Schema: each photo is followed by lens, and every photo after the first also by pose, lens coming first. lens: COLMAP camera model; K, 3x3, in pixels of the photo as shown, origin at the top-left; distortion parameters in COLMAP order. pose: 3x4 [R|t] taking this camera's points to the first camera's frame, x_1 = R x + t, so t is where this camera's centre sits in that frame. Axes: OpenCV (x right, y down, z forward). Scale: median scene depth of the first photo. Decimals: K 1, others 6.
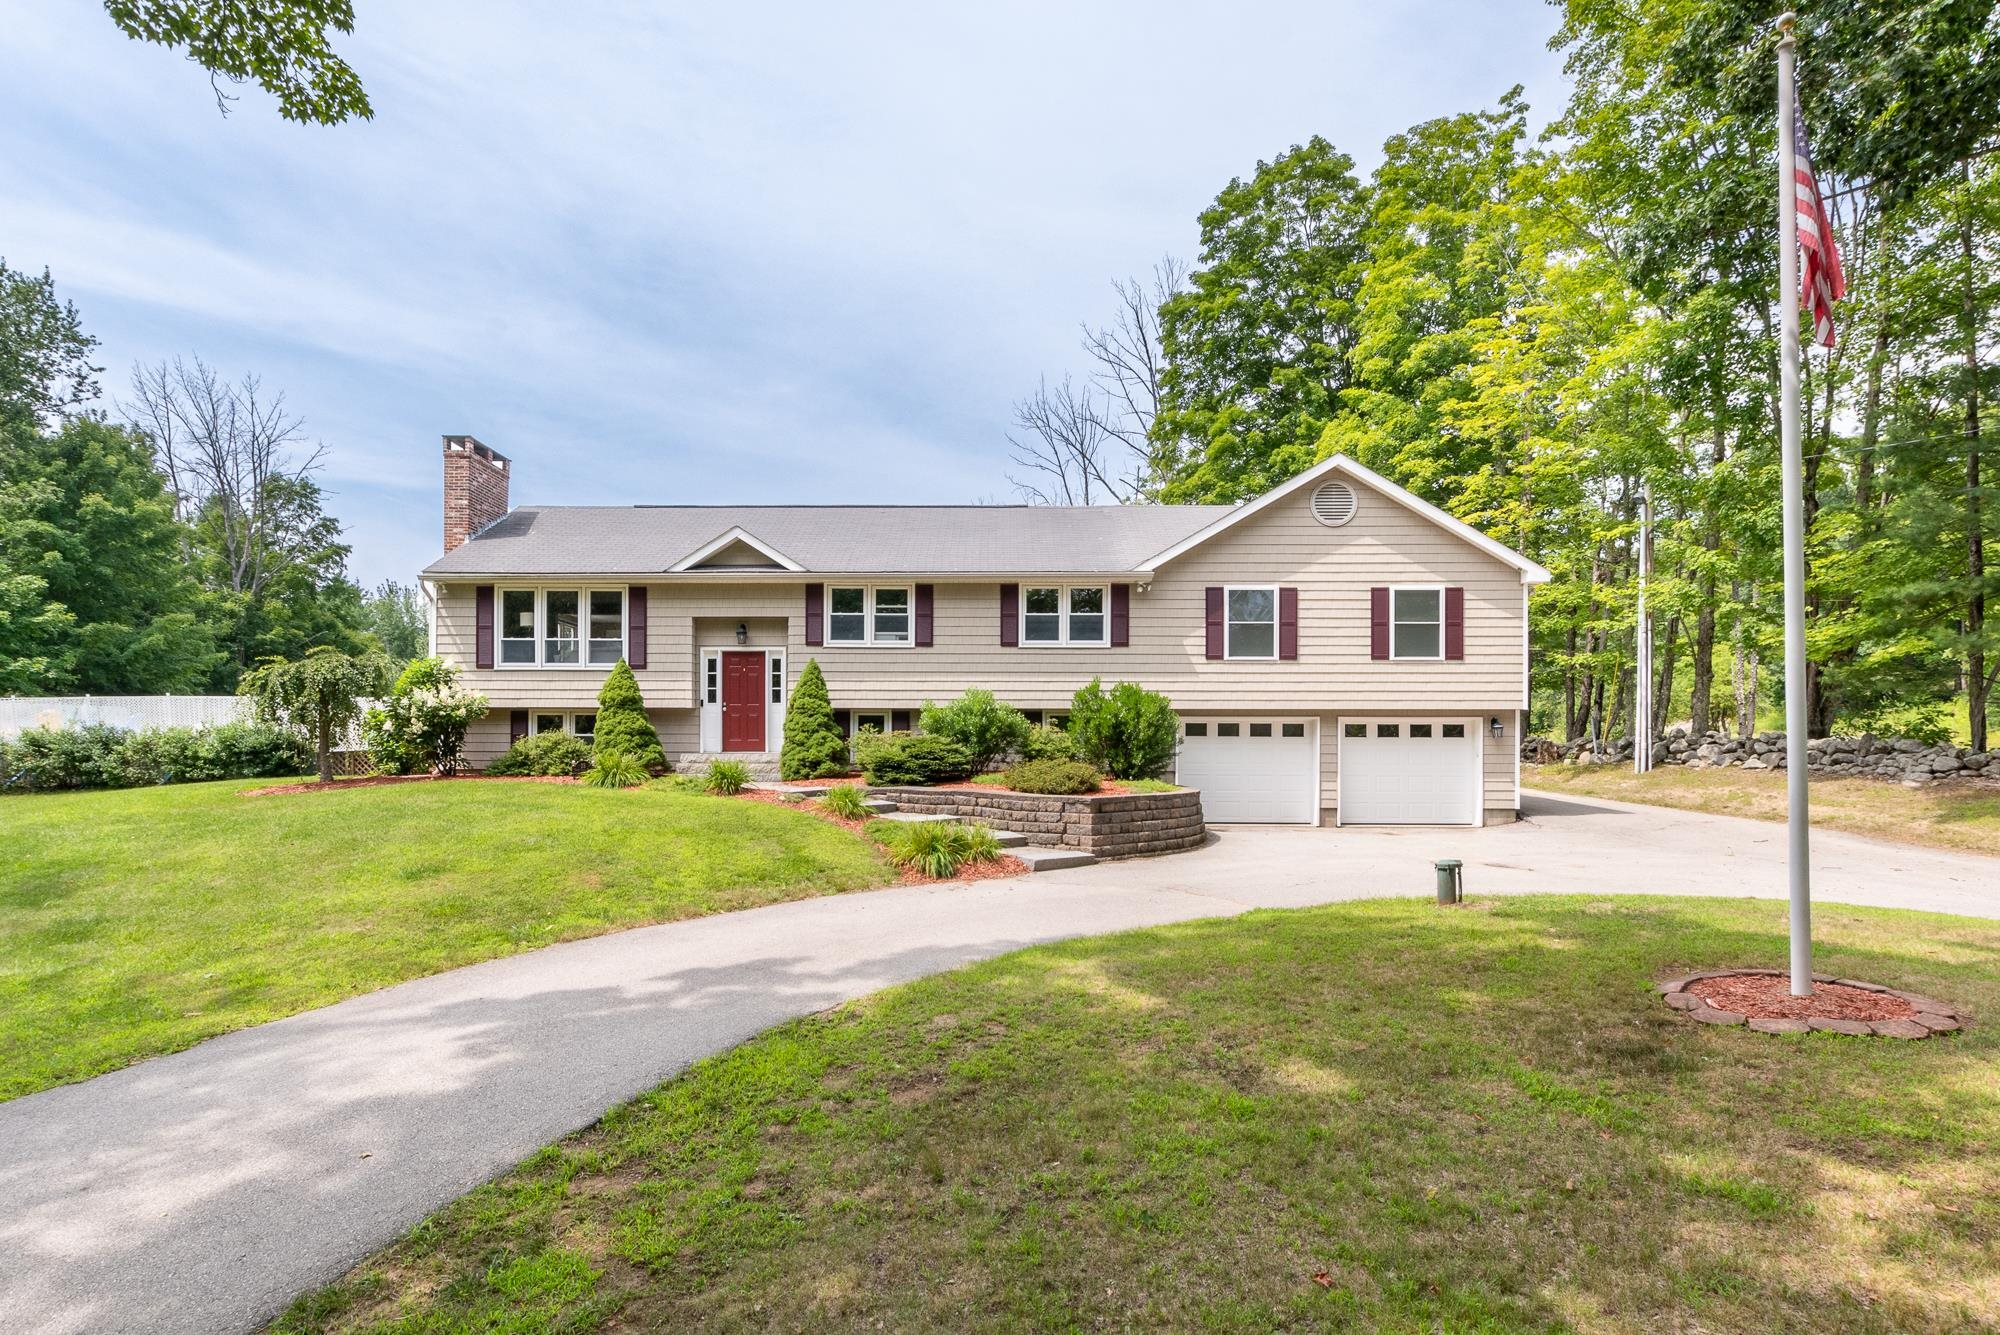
lens RADIAL K [[941.9, 0, 1009.5], [0, 941.9, 737.4], [0, 0, 1]] dist [-0.000869, 0.000474]
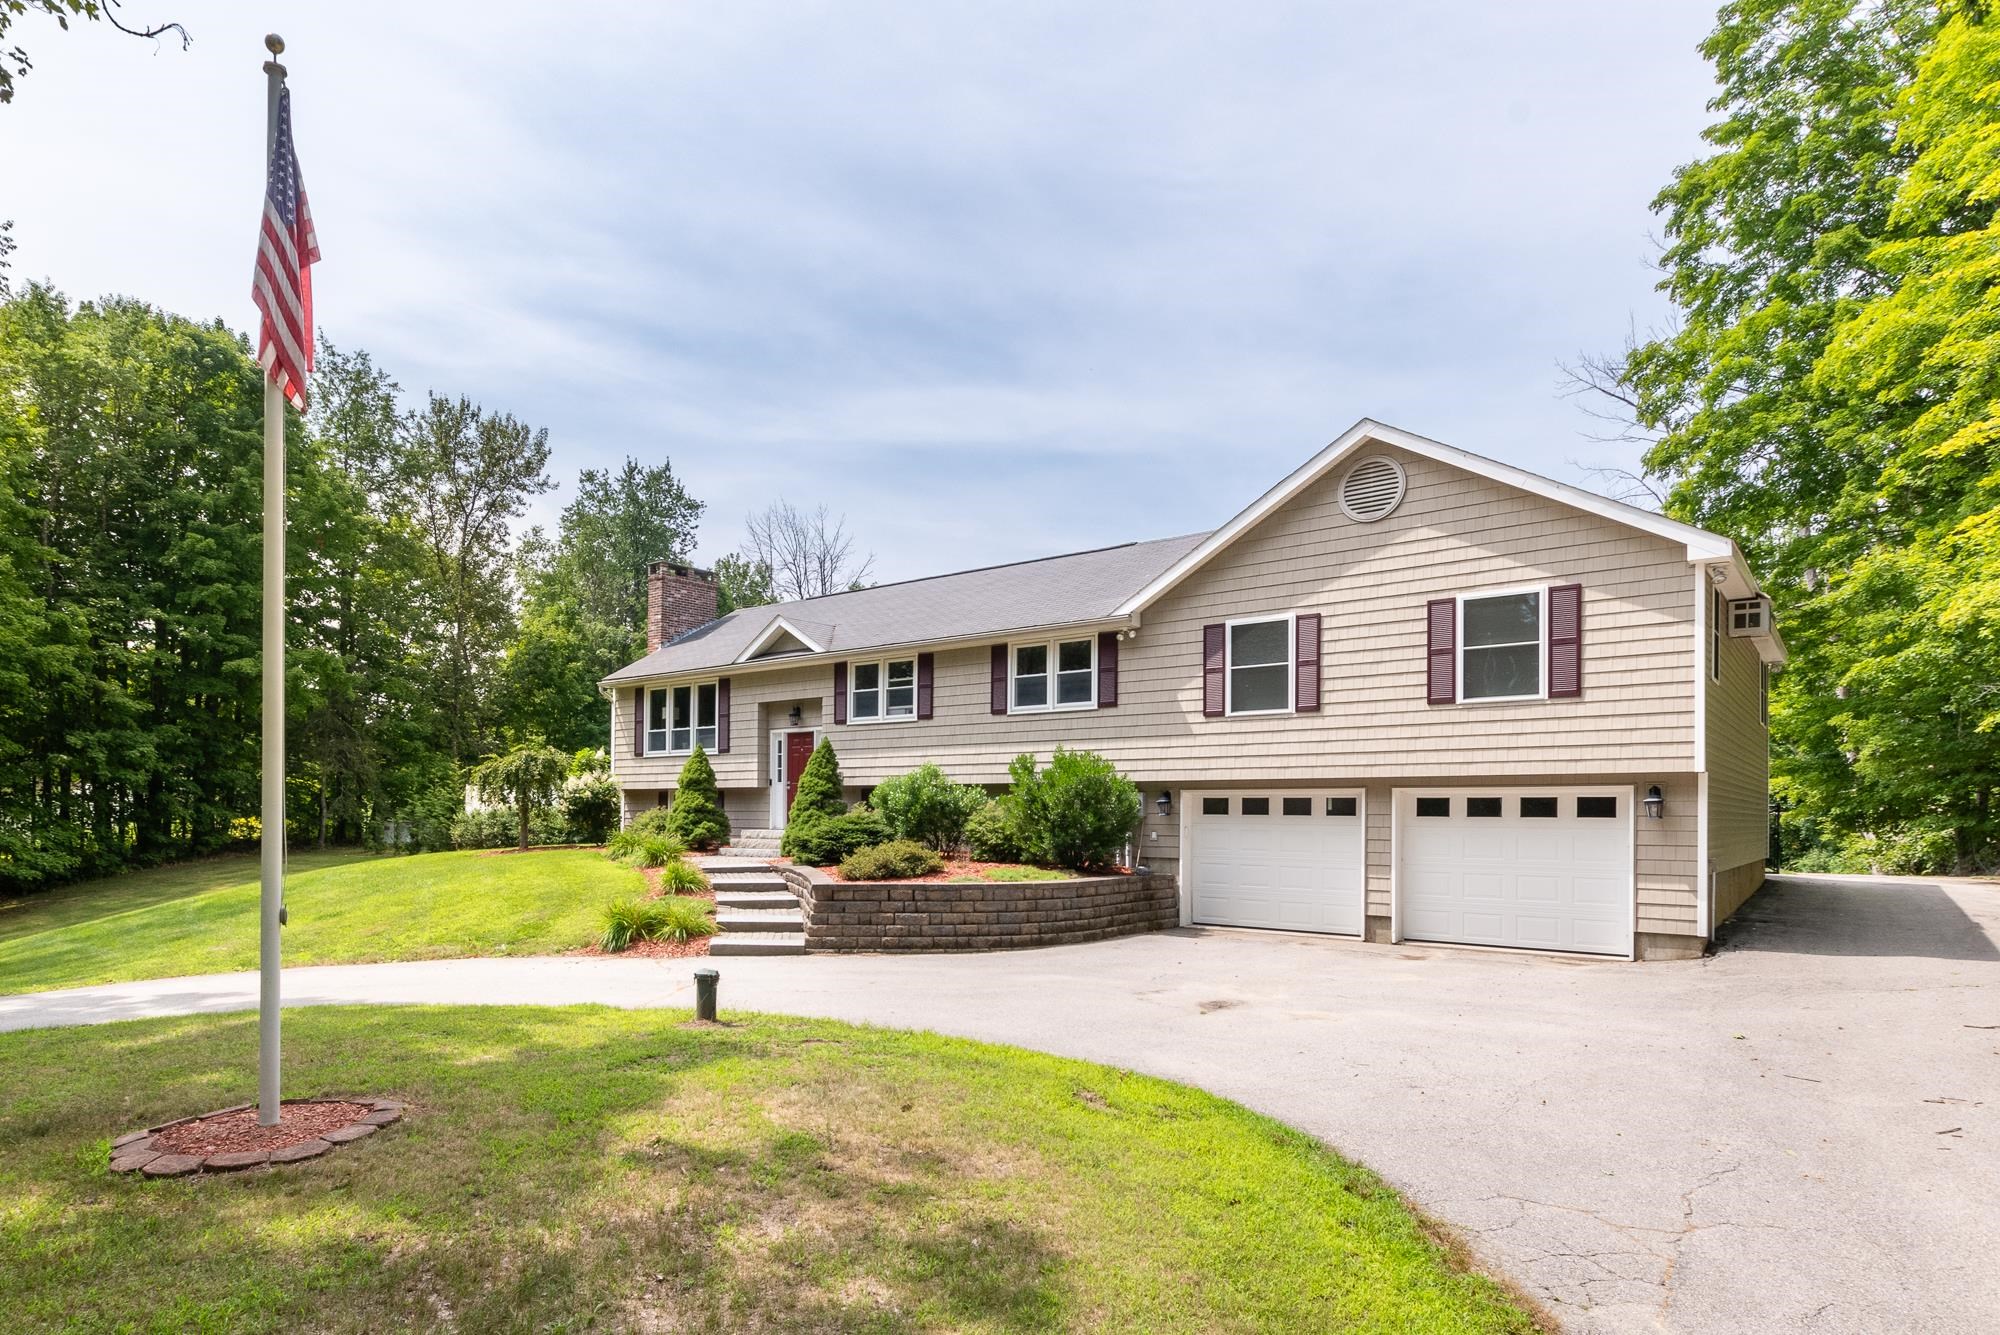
lens RADIAL K [[1105.5, 0, 1105.4], [0, 1105.5, 803.4], [0, 0, 1]] dist [0.000369, -0.000052]
pose [[0.800311, -0.002532, -0.599580, 0.695997], [0.001247, 0.999996, -0.002558, -0.008636], [0.599584, 0.001300, 0.800311, 0.212691]]
